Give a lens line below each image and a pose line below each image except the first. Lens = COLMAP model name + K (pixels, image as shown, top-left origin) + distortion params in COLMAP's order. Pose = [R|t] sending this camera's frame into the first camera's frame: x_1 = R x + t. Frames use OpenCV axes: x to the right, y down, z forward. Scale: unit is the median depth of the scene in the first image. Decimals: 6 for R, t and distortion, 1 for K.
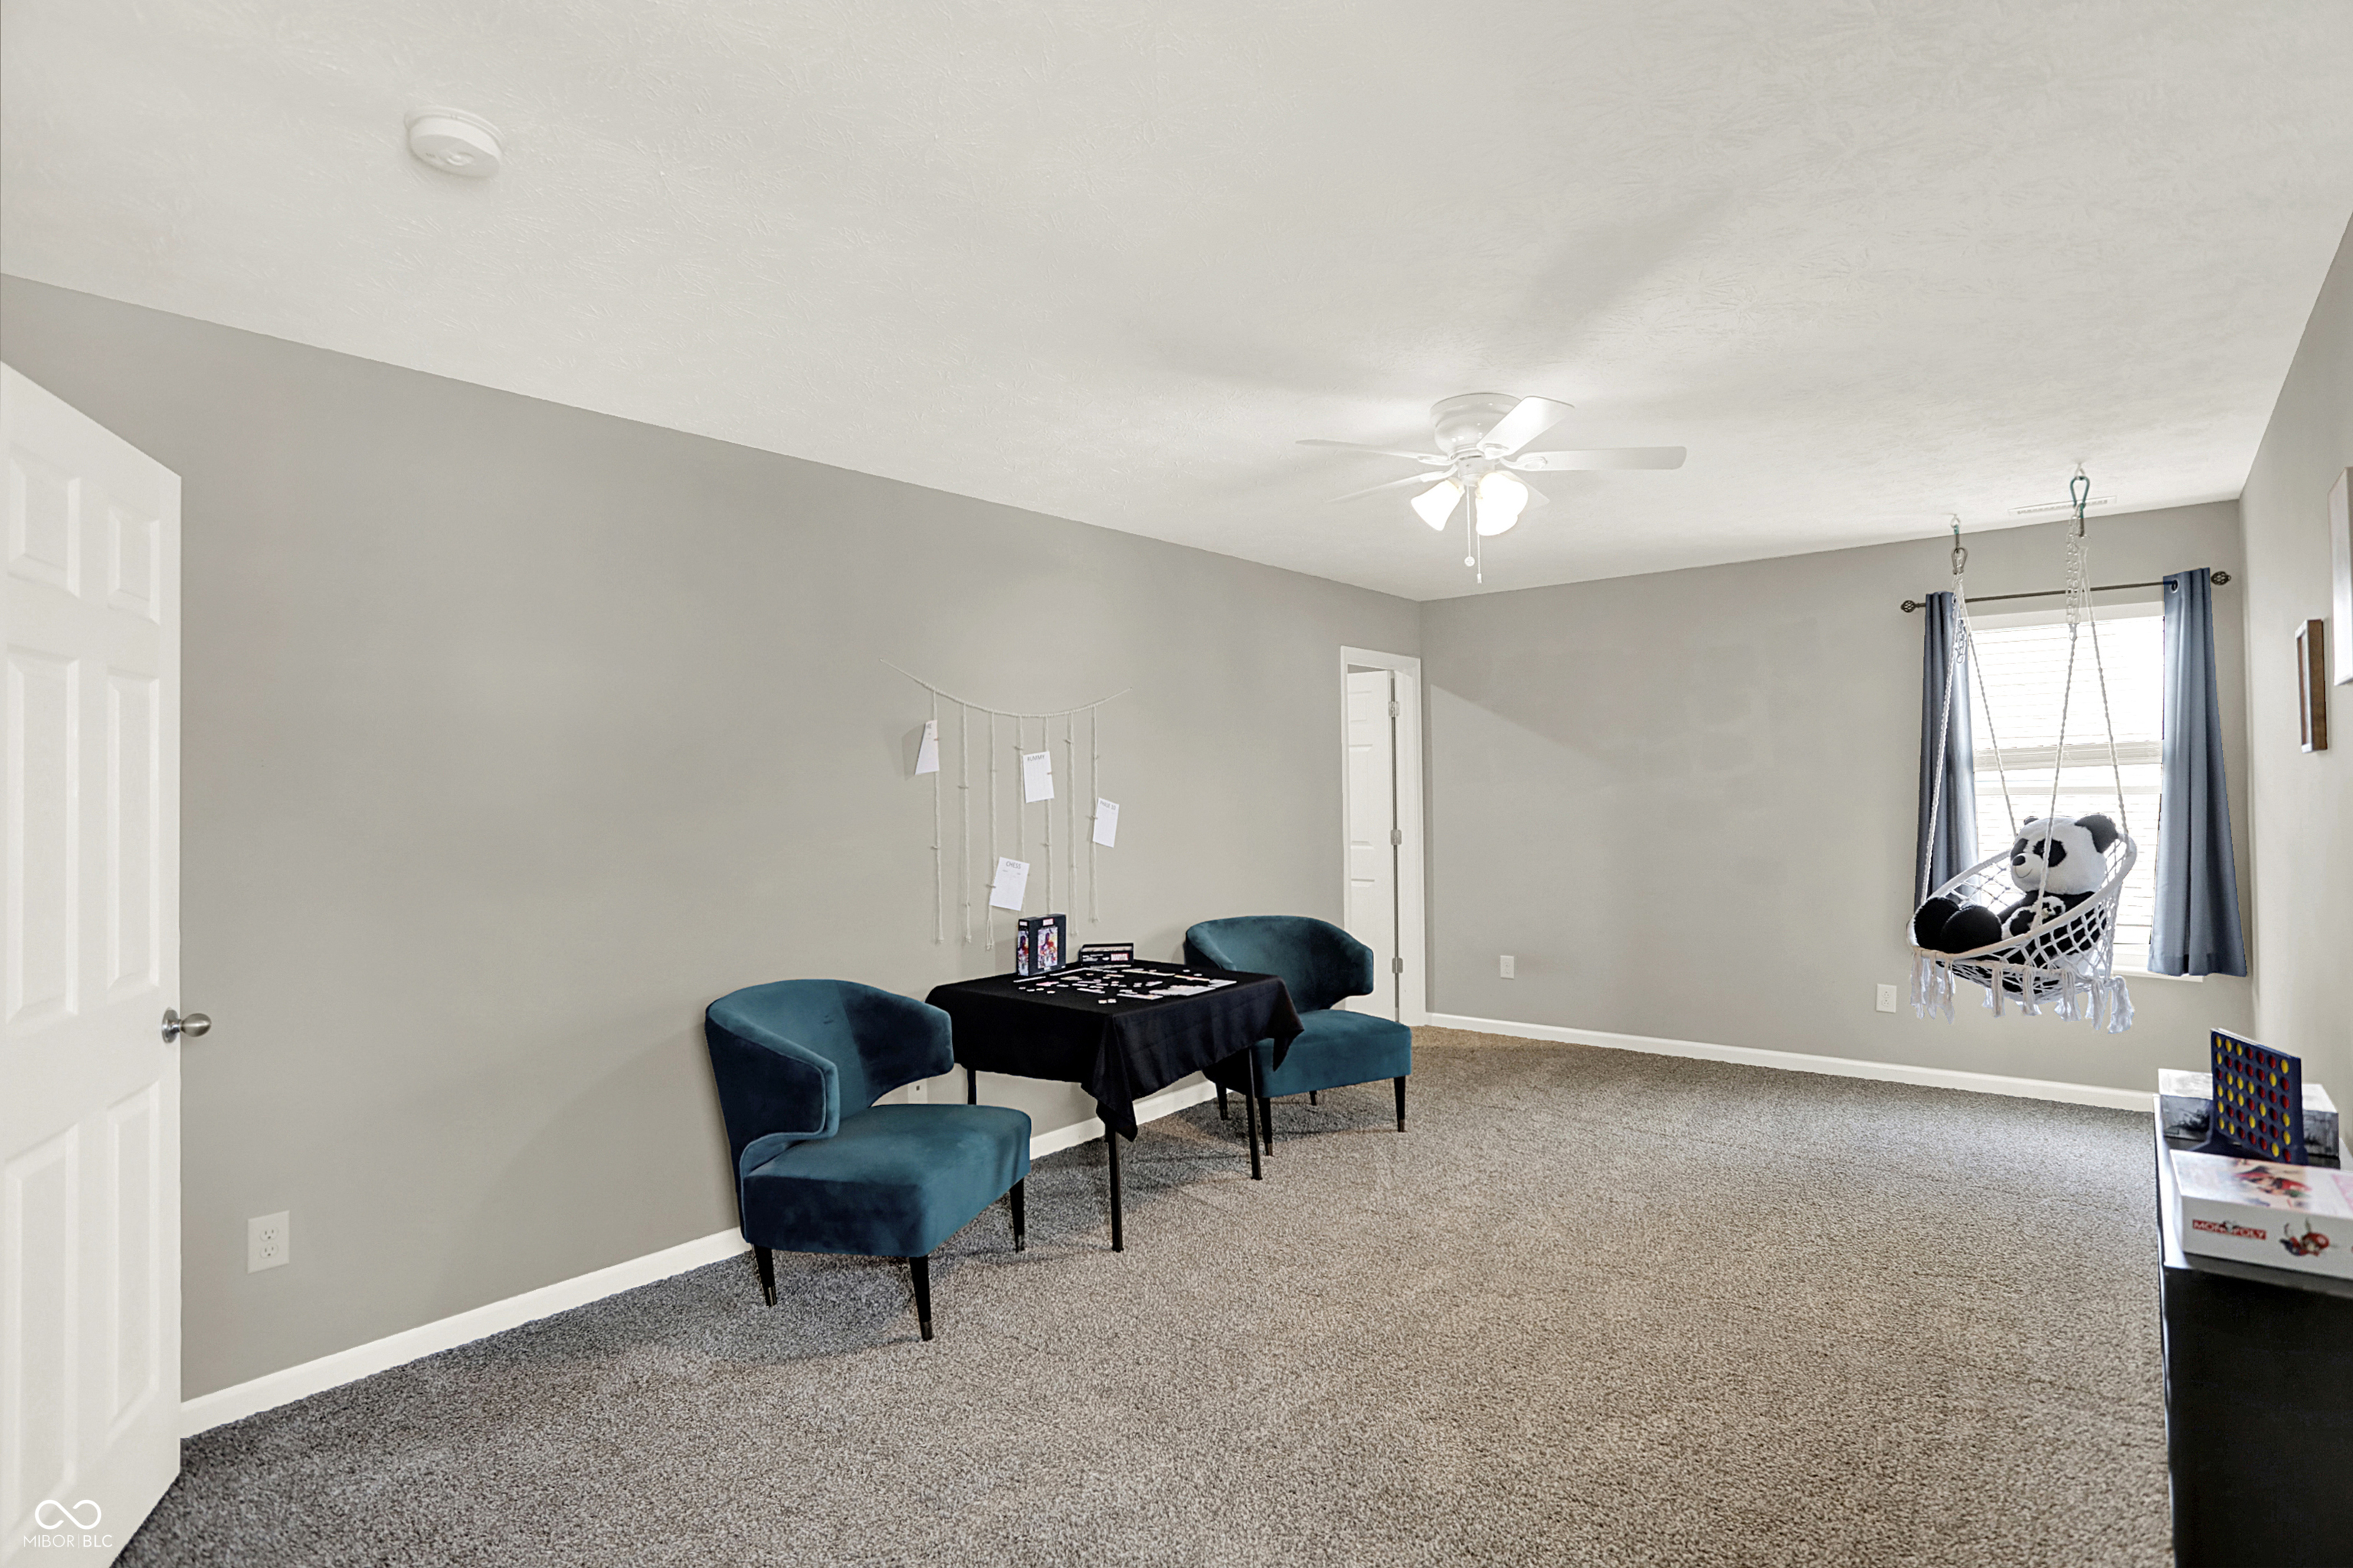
lens RADIAL K [[1157.0, 0, 1181.8], [0, 1157.0, 780.0], [0, 0, 1]] dist [-0.076561, 0.035968]
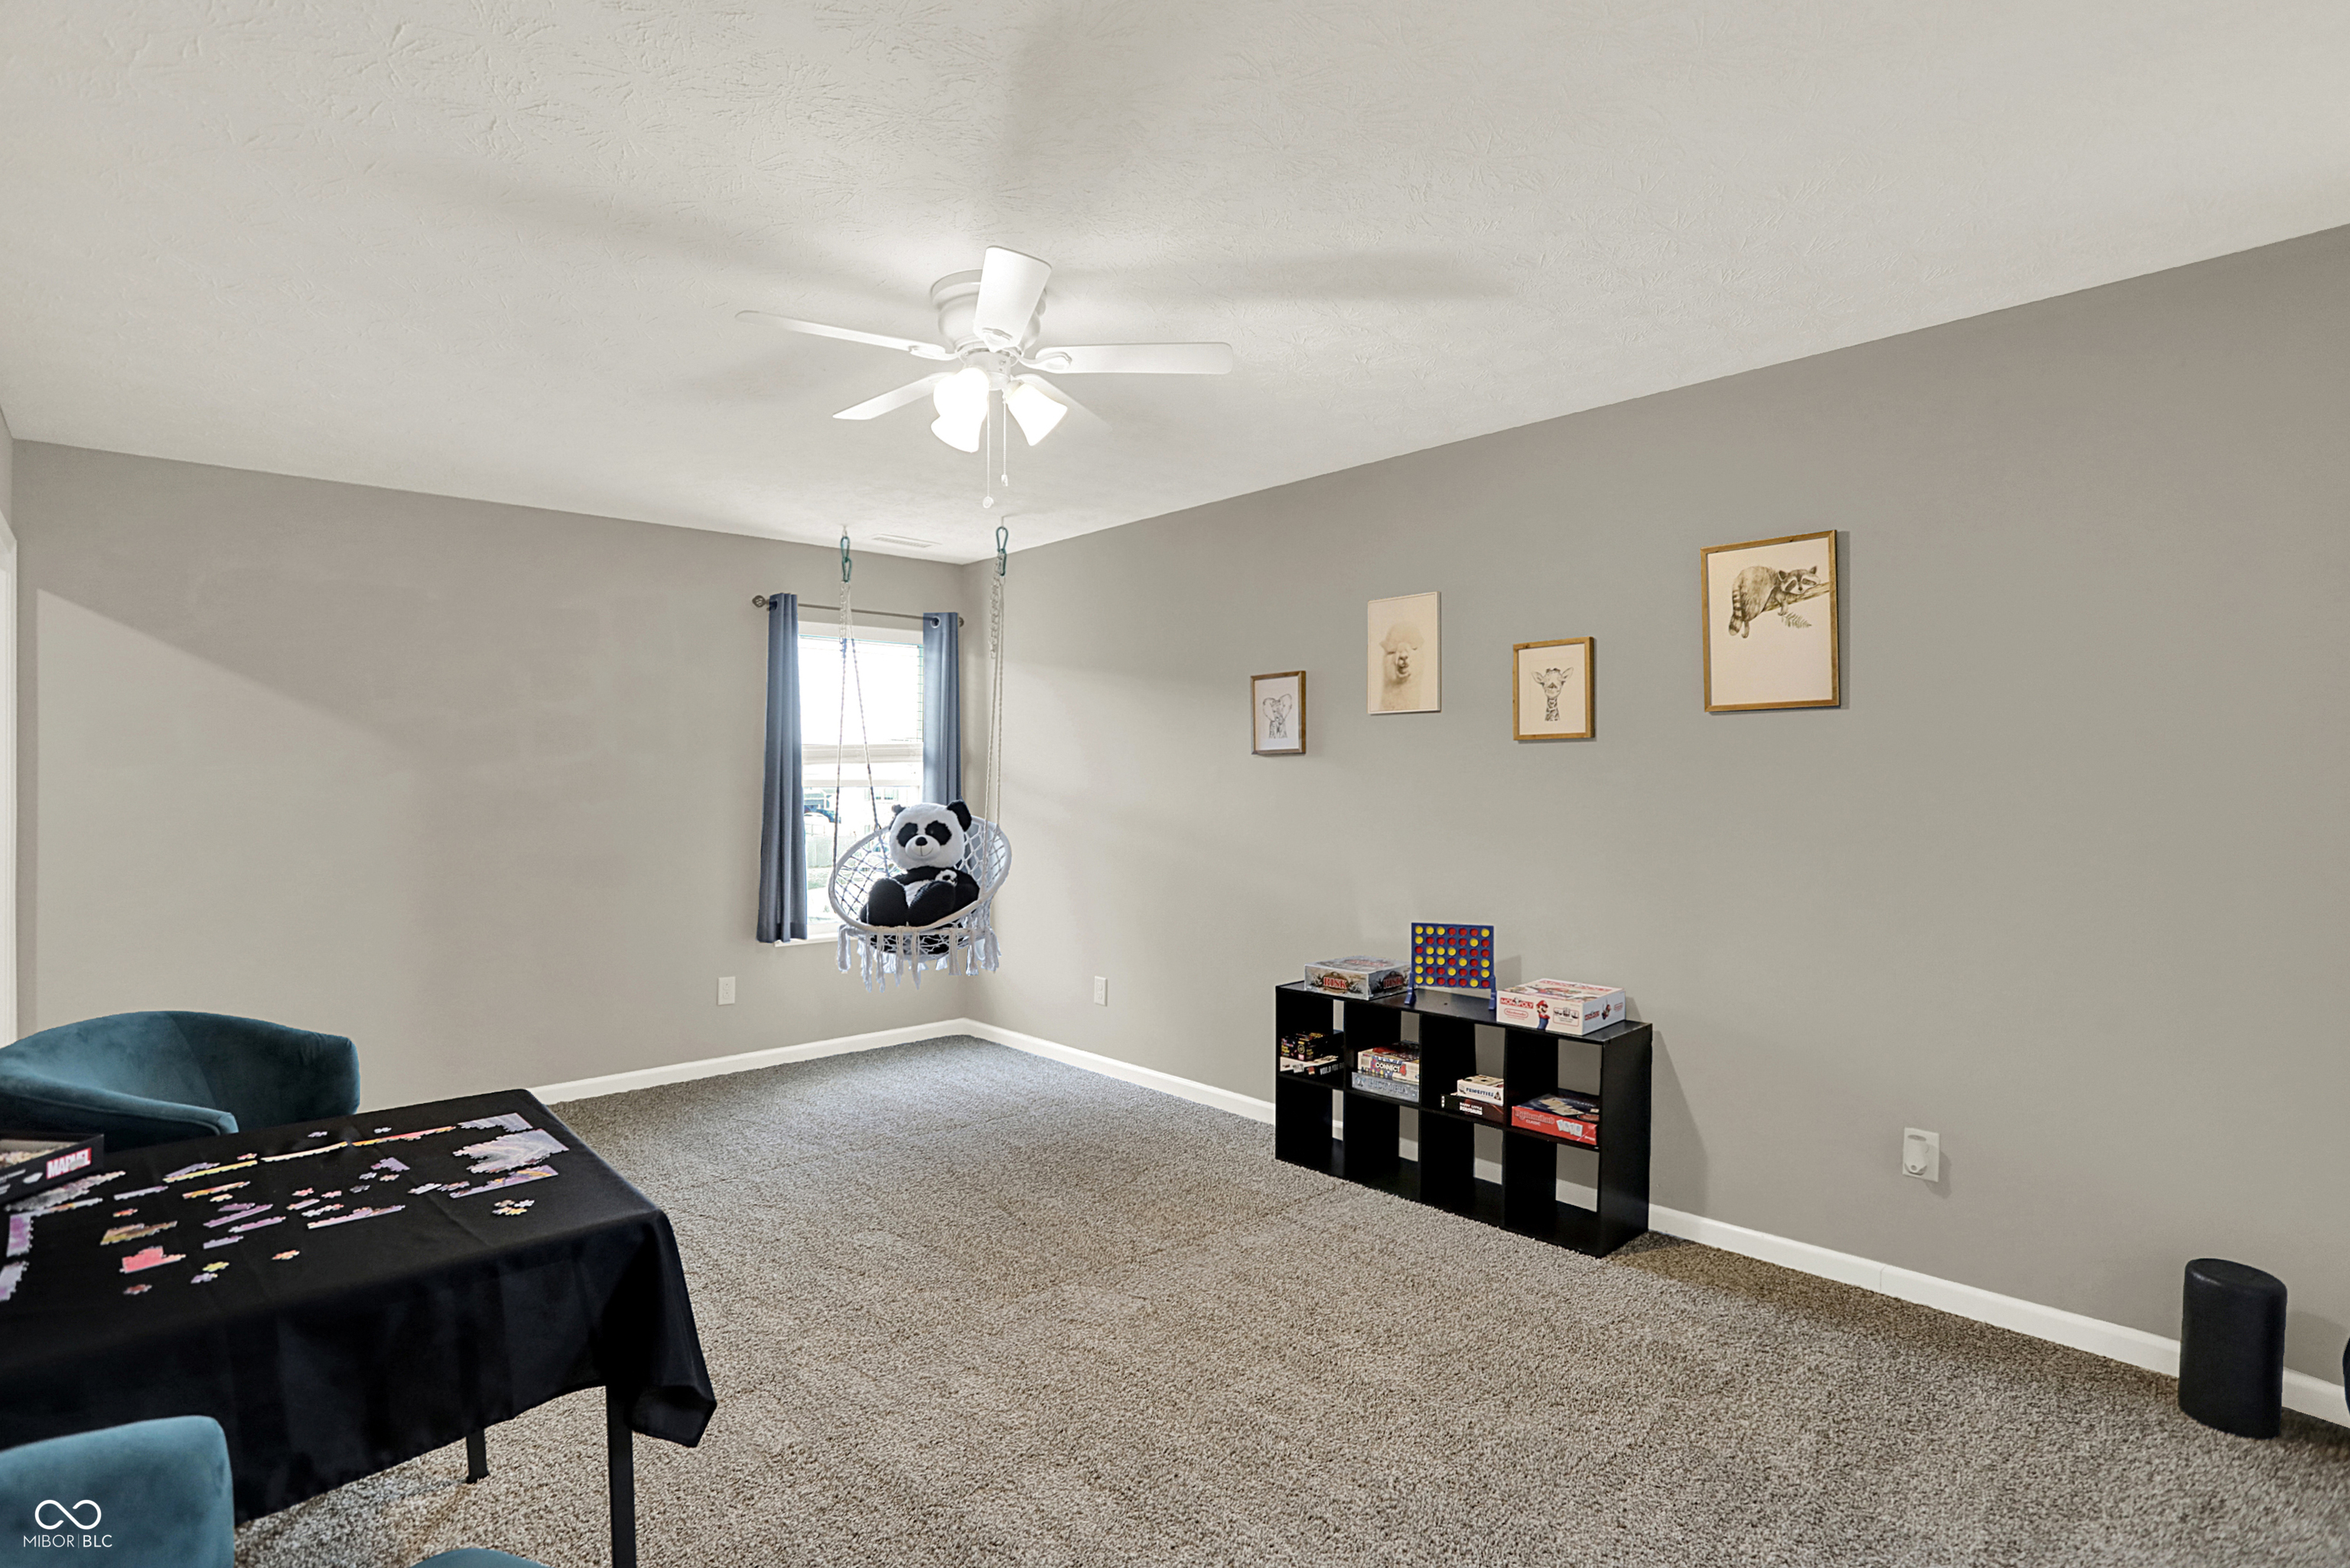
lens RADIAL K [[1155.4, 0, 1180.3], [0, 1155.4, 780.0], [0, 0, 1]] dist [-0.076561, 0.035968]
pose [[0.129996, 0.015558, 0.991392, -0.368794], [-0.007593, 0.999863, -0.014696, 0.022944], [-0.991485, -0.005617, 0.130097, 0.546837]]
